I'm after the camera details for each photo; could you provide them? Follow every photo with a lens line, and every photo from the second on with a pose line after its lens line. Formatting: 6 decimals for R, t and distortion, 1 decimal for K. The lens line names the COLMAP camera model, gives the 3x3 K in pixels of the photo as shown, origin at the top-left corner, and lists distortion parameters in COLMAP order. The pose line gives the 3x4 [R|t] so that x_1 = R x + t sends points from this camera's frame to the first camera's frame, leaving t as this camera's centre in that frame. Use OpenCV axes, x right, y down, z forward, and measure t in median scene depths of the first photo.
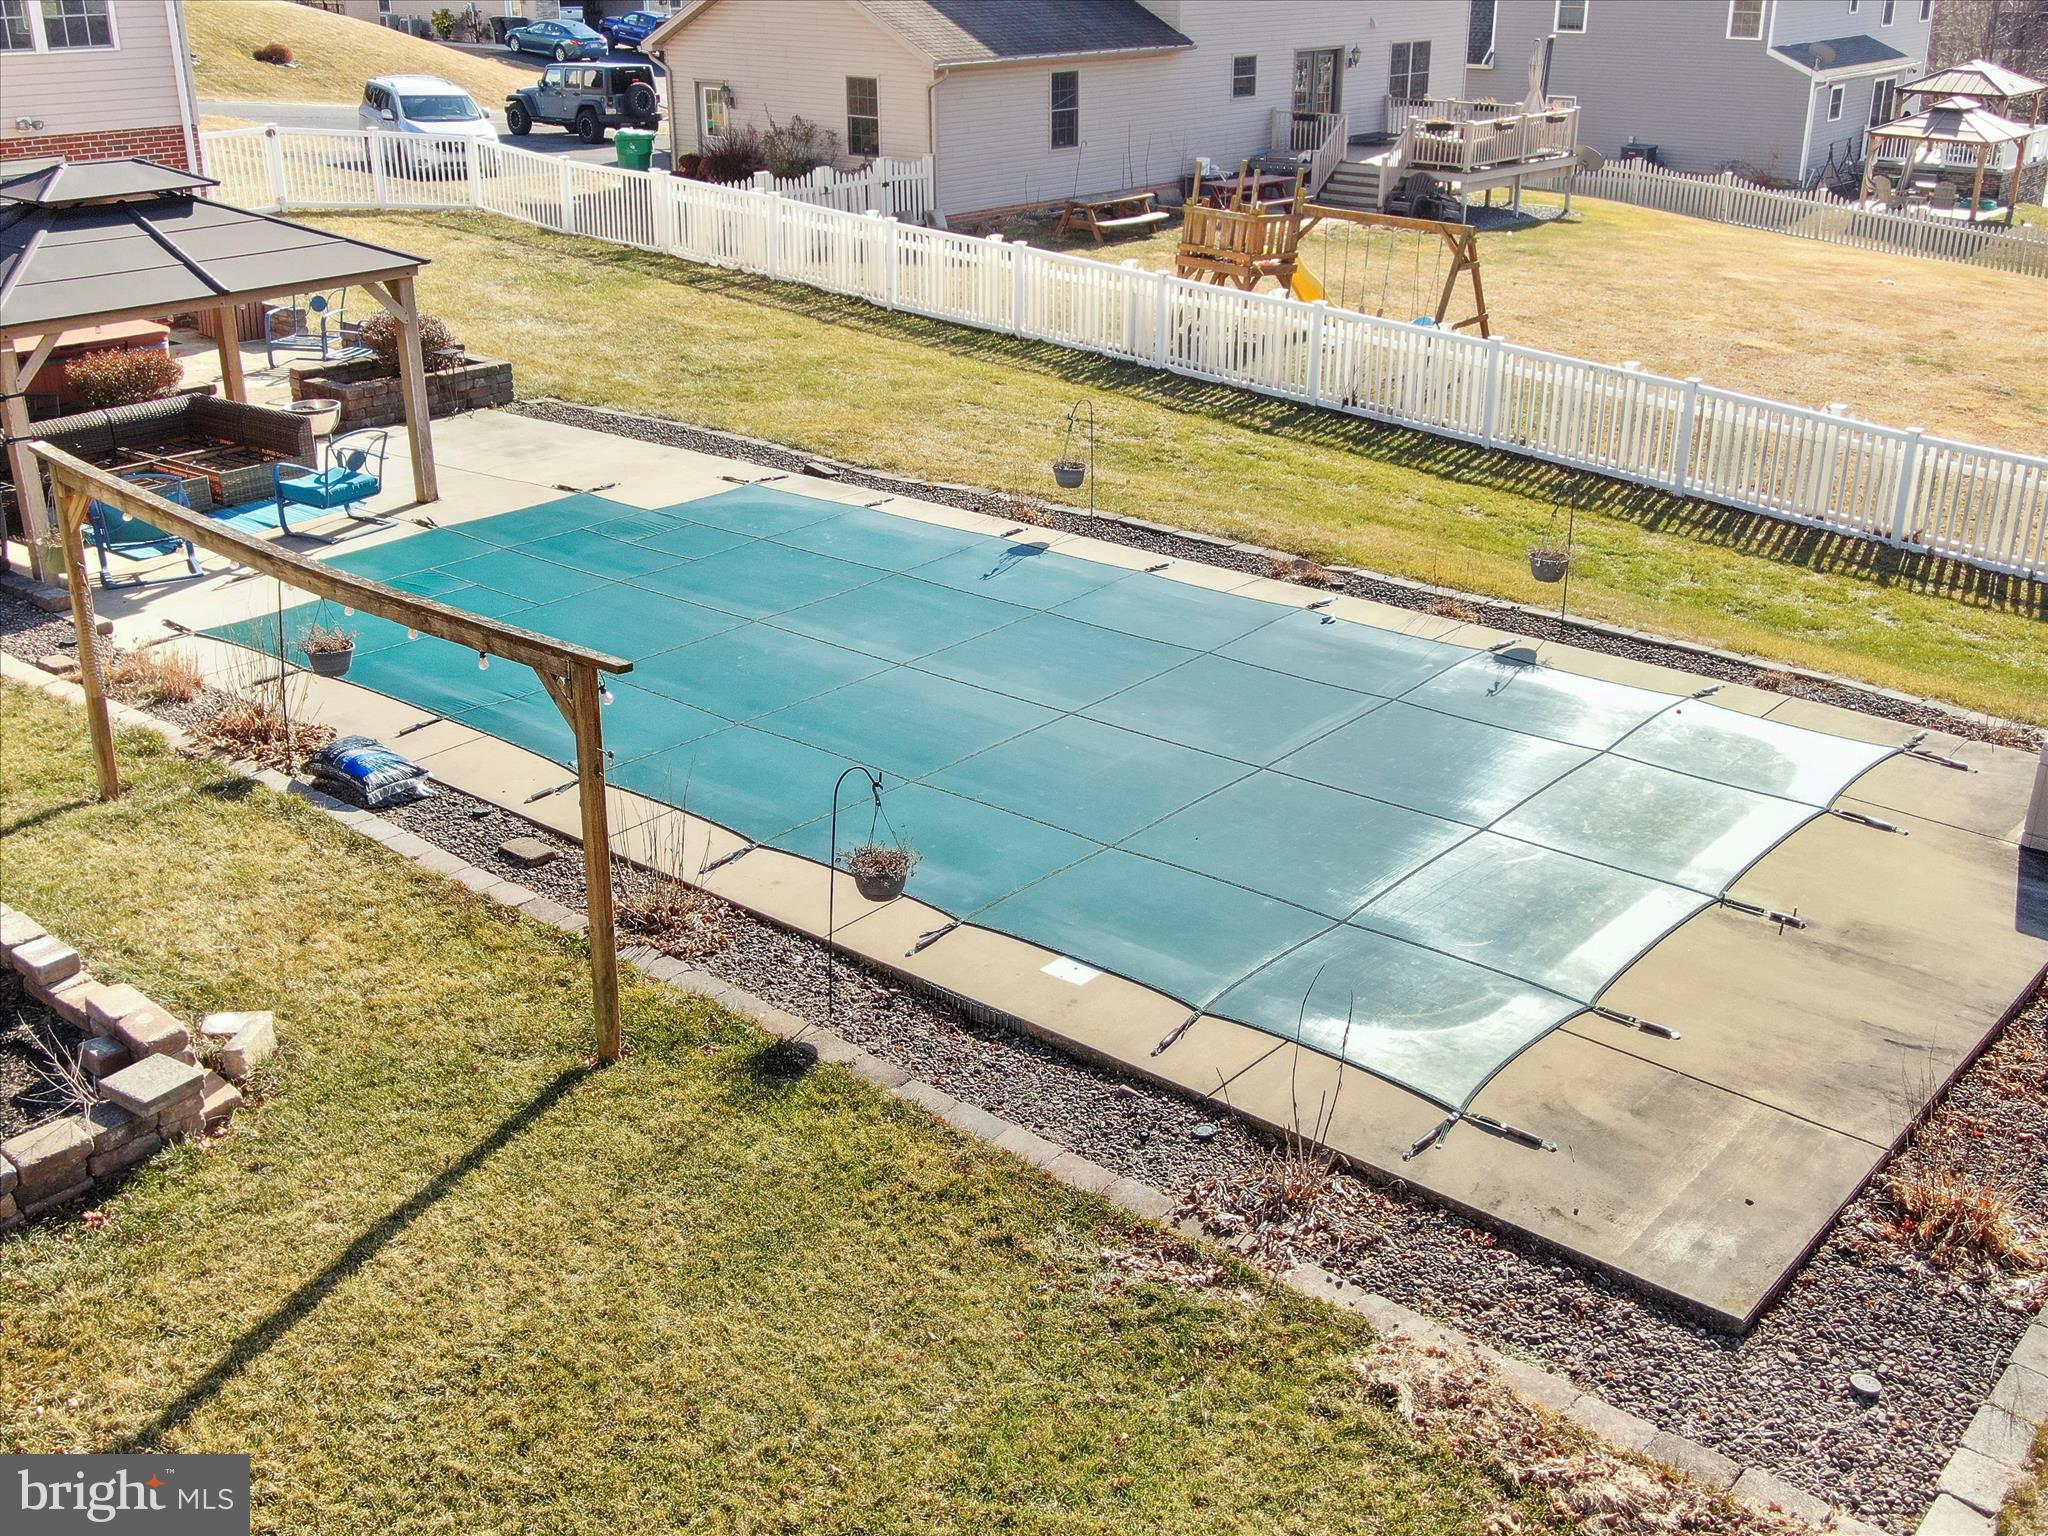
lens RADIAL K [[2136.1, 0, 1024.0], [0, 2136.1, 768.0], [0, 0, 1]] dist [-0.022493, 0.035891]
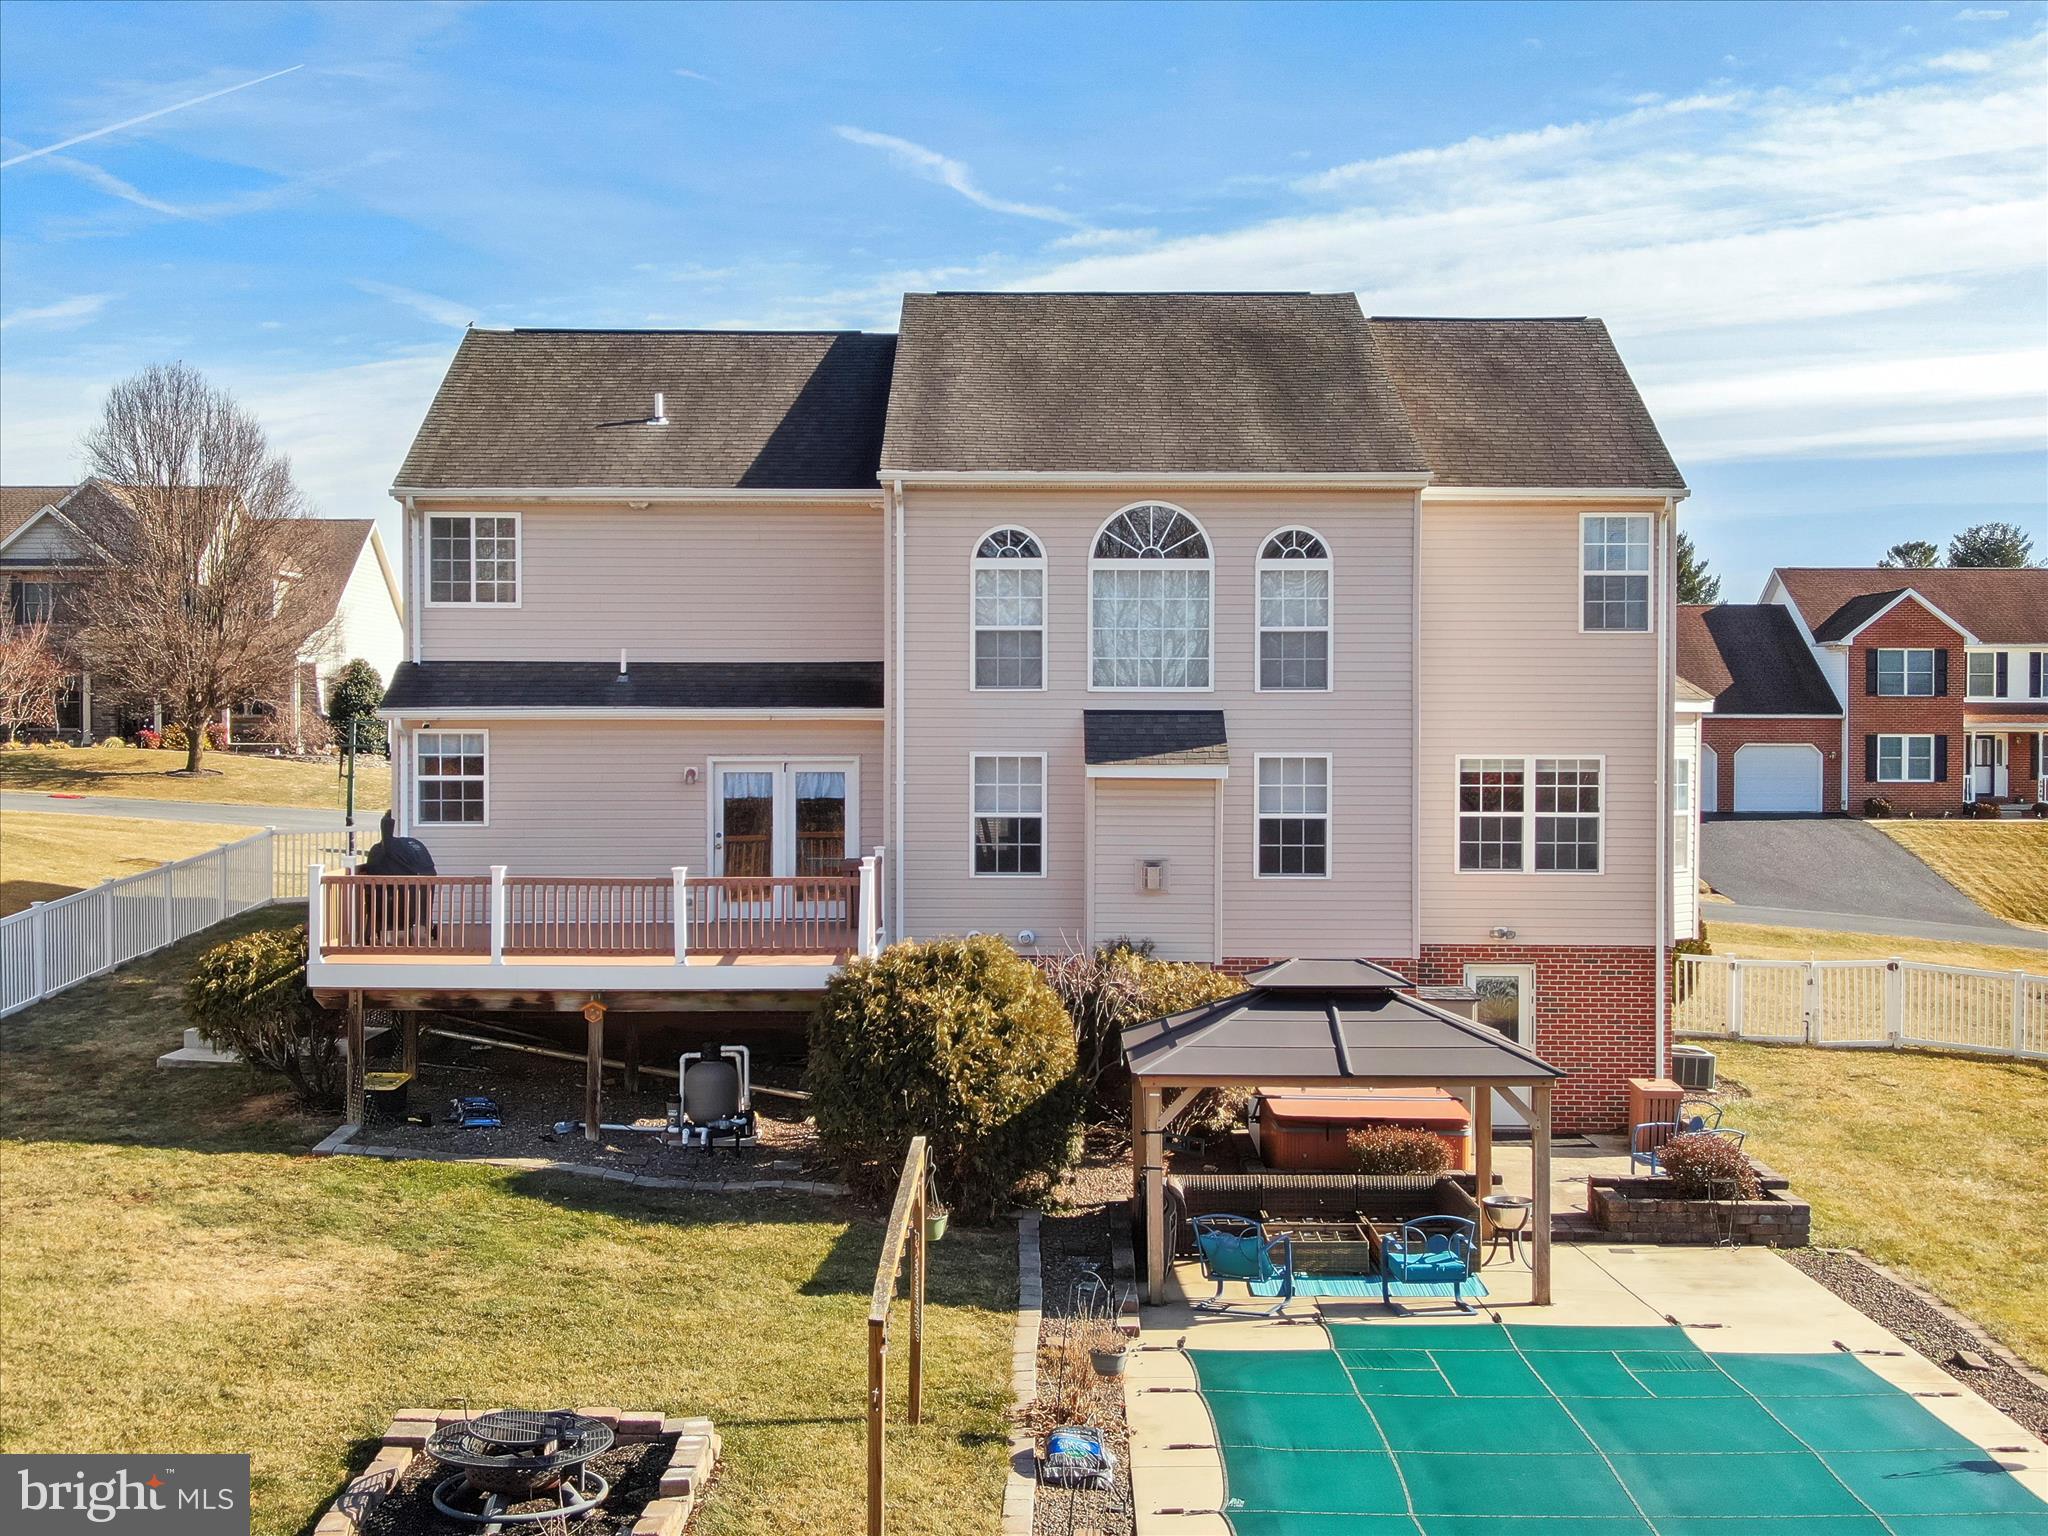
lens RADIAL K [[2542.9, 0, 1024.0], [0, 2542.9, 768.0], [0, 0, 1]] dist [0.142489, -0.502914]
pose [[0.635293, 0.014076, -0.772143, 0.449589], [-0.291182, 0.930407, -0.222613, -0.016758], [0.715273, 0.366259, 0.595180, 0.001920]]
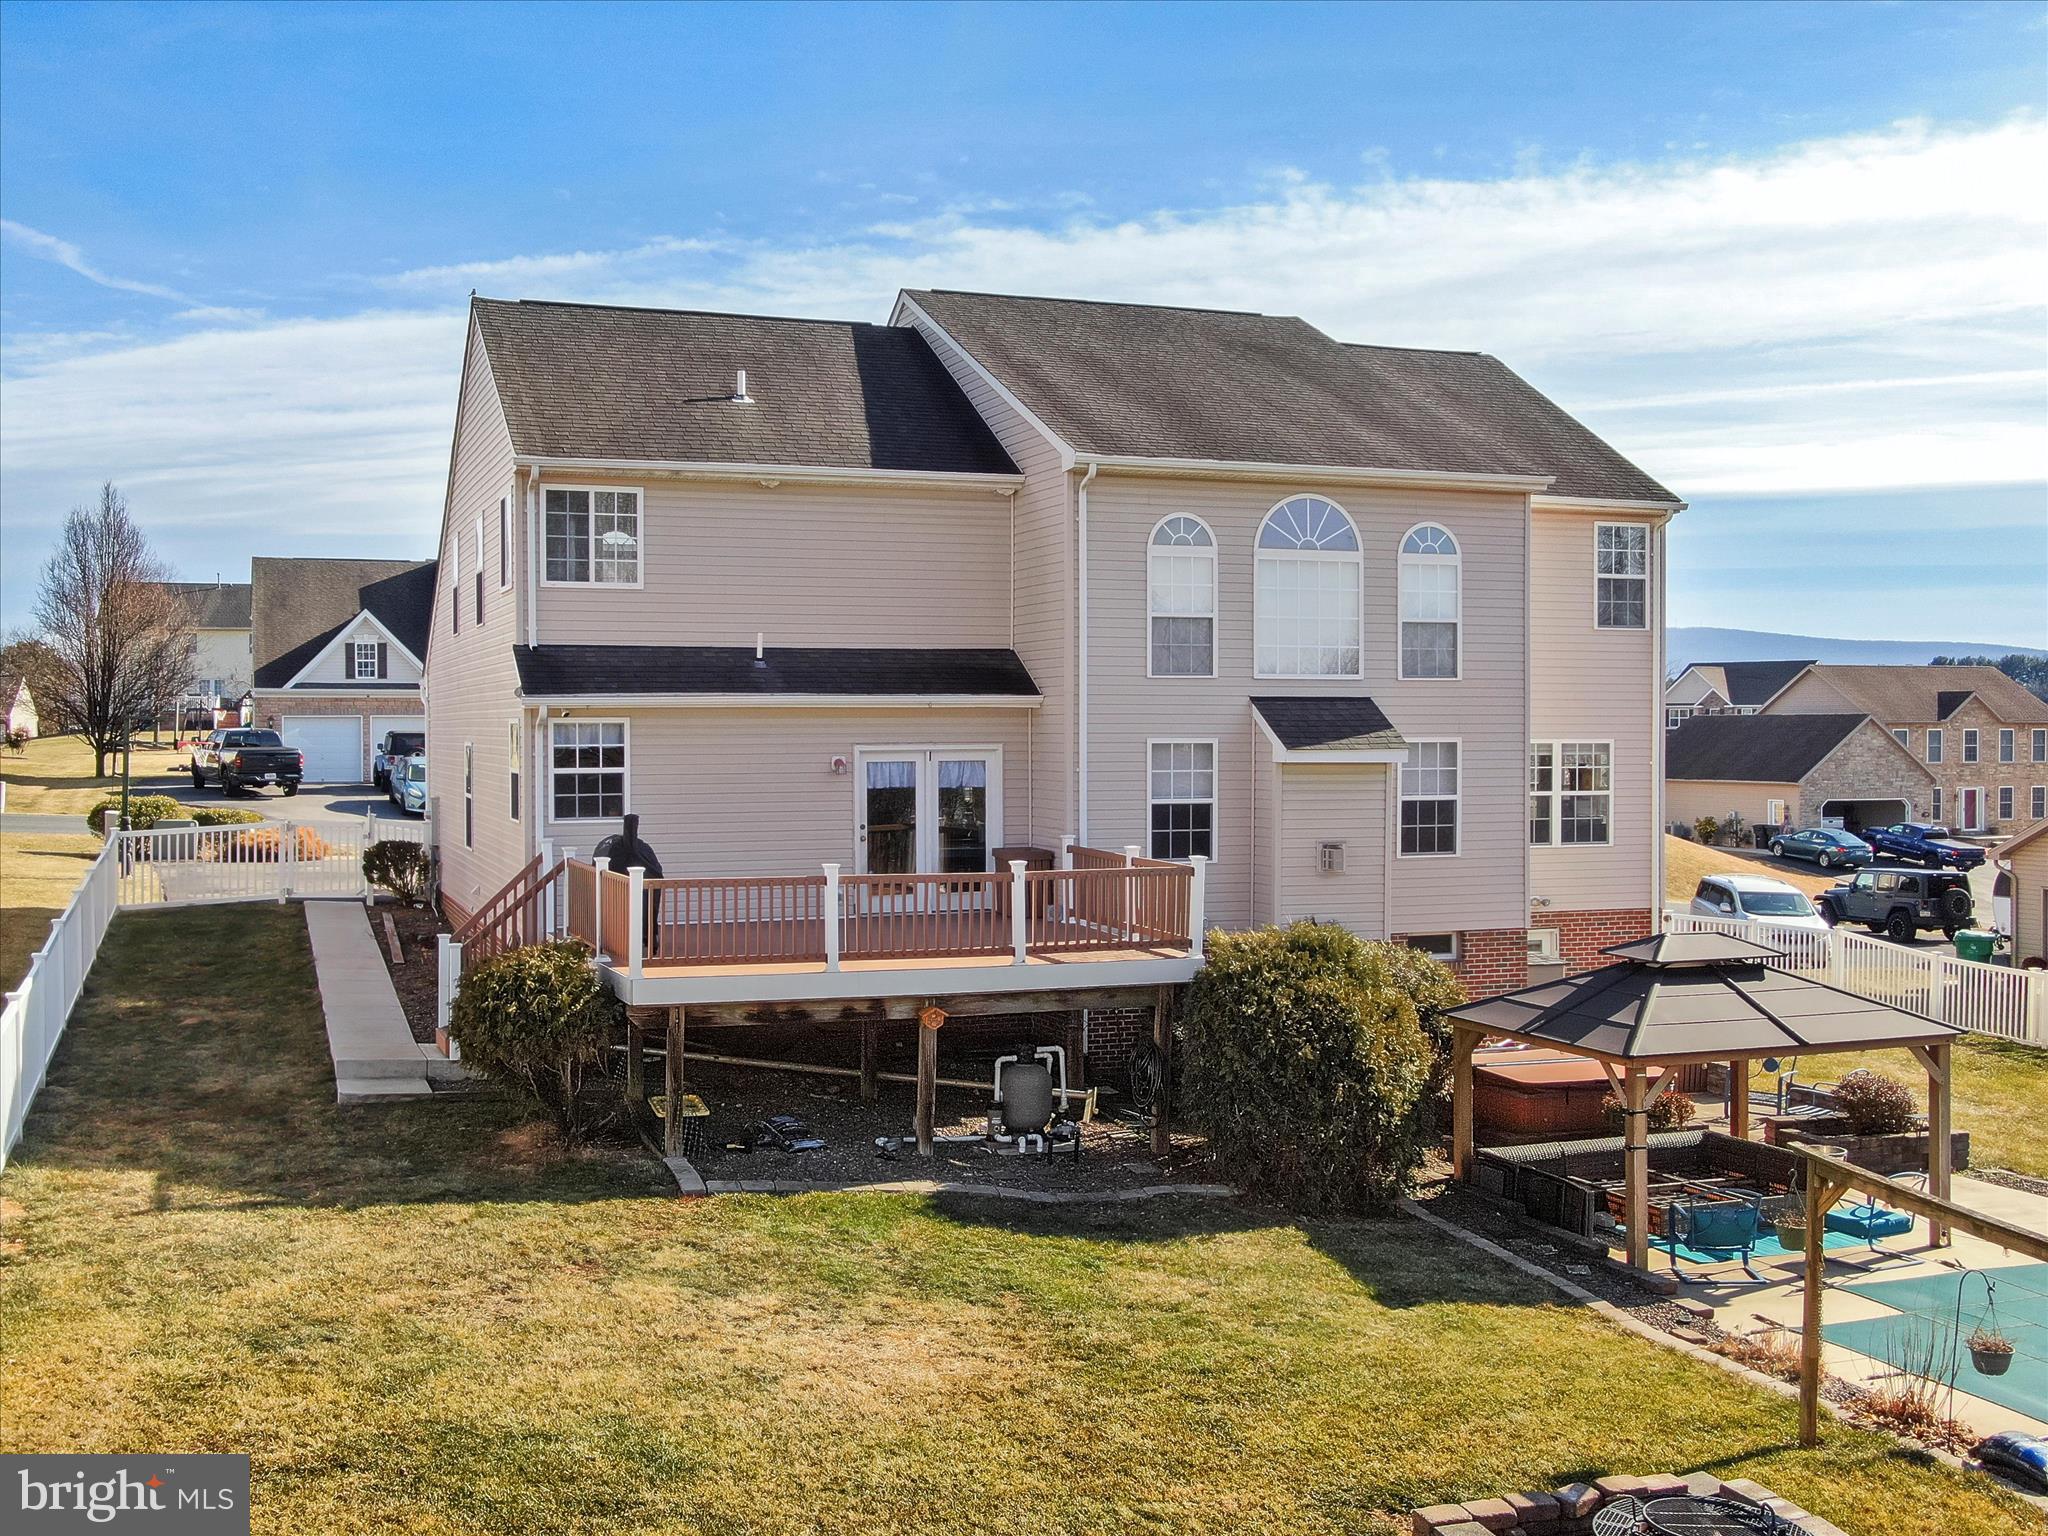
lens RADIAL K [[2136.1, 0, 1024.0], [0, 2136.1, 768.0], [0, 0, 1]] dist [-0.022493, 0.035891]
pose [[0.863079, 0.008014, -0.505006, -0.121404], [-0.187423, 0.933564, -0.305501, 0.059822], [0.469007, 0.358321, 0.807241, -0.166116]]
